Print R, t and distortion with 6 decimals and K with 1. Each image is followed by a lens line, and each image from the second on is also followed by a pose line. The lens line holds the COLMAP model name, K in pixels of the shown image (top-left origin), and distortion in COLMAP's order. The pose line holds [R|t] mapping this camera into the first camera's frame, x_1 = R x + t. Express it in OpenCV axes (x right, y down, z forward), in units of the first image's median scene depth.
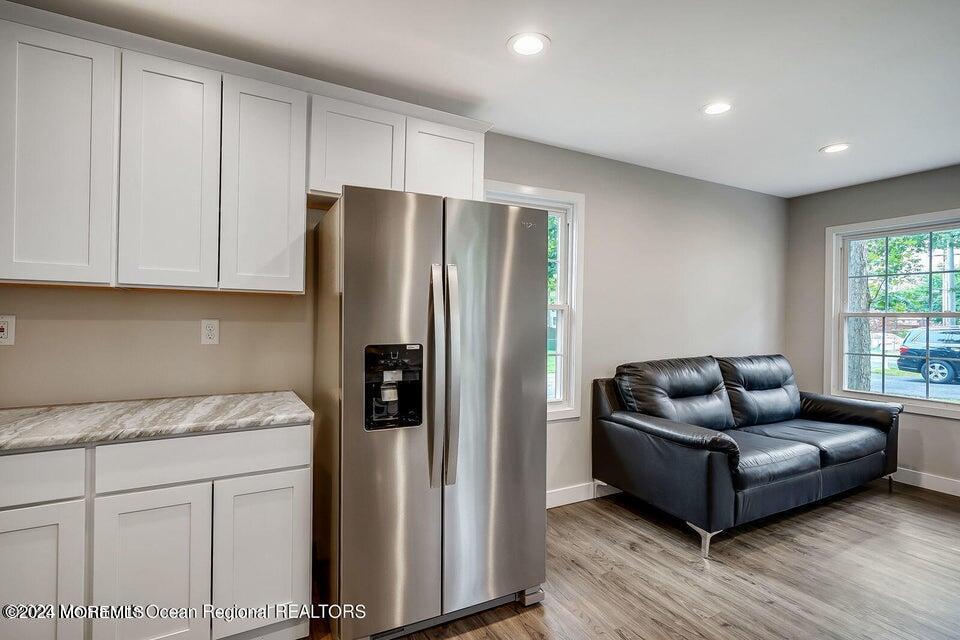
lens RADIAL K [[475.0, 0, 480.7], [0, 475.0, 324.2], [0, 0, 1]] dist [0.011979, 0.000337]
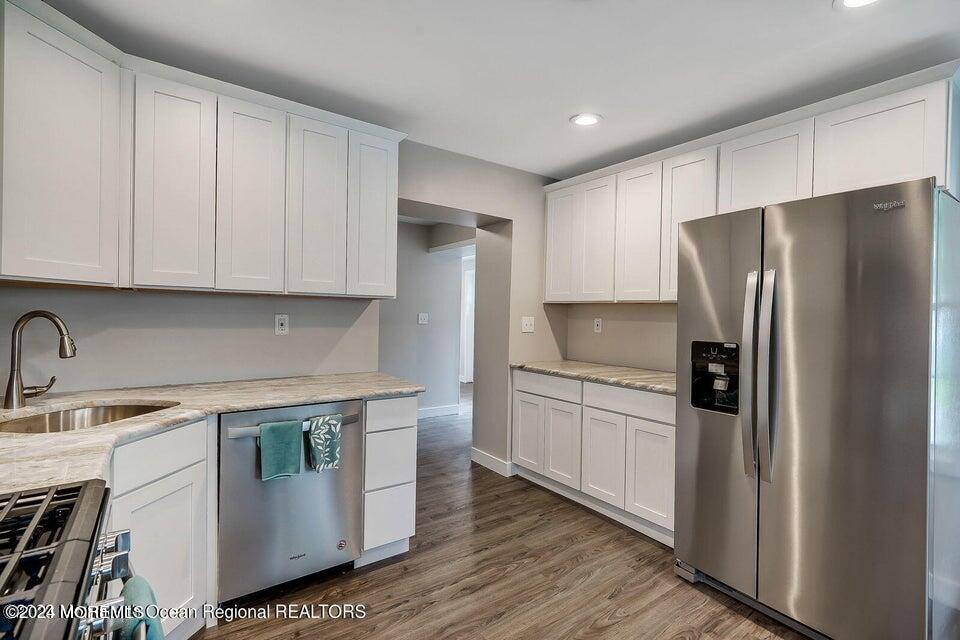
lens RADIAL K [[442.8, 0, 479.9], [0, 442.8, 315.0], [0, 0, 1]] dist [-0.001149, -0.000651]
pose [[0.129377, -0.002172, -0.991593, 0.845199], [-0.026323, 0.999638, -0.005624, -0.003880], [0.991246, 0.026830, 0.129273, 0.260637]]
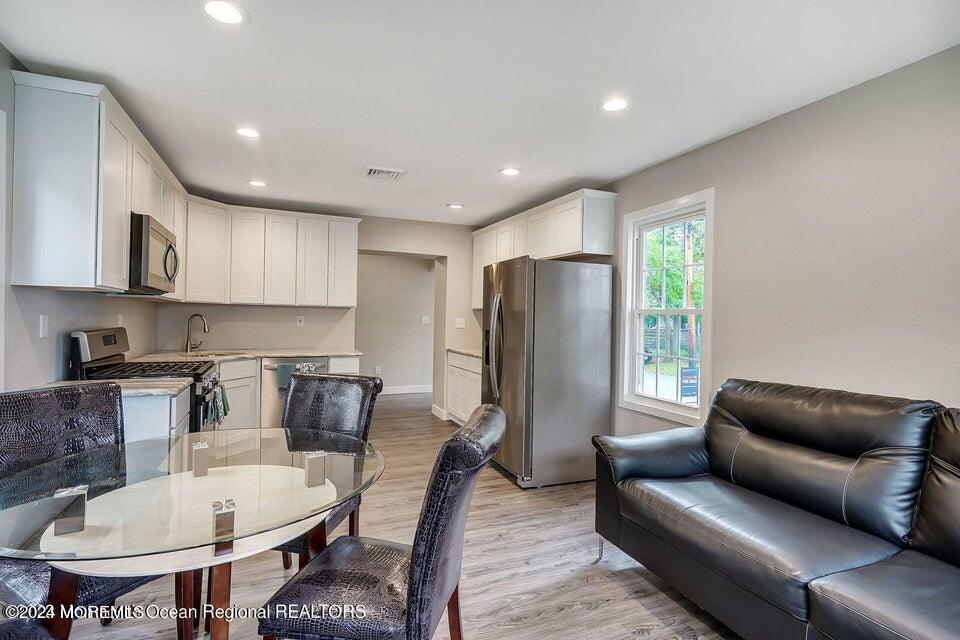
lens RADIAL K [[475.0, 0, 478.0], [0, 475.0, 316.1], [0, 0, 1]] dist [0.011979, 0.000337]
pose [[-0.114682, -0.008561, -0.993365, 1.990479], [-0.029653, 0.999547, -0.005191, -0.011822], [0.992960, 0.028861, -0.114884, 1.116255]]
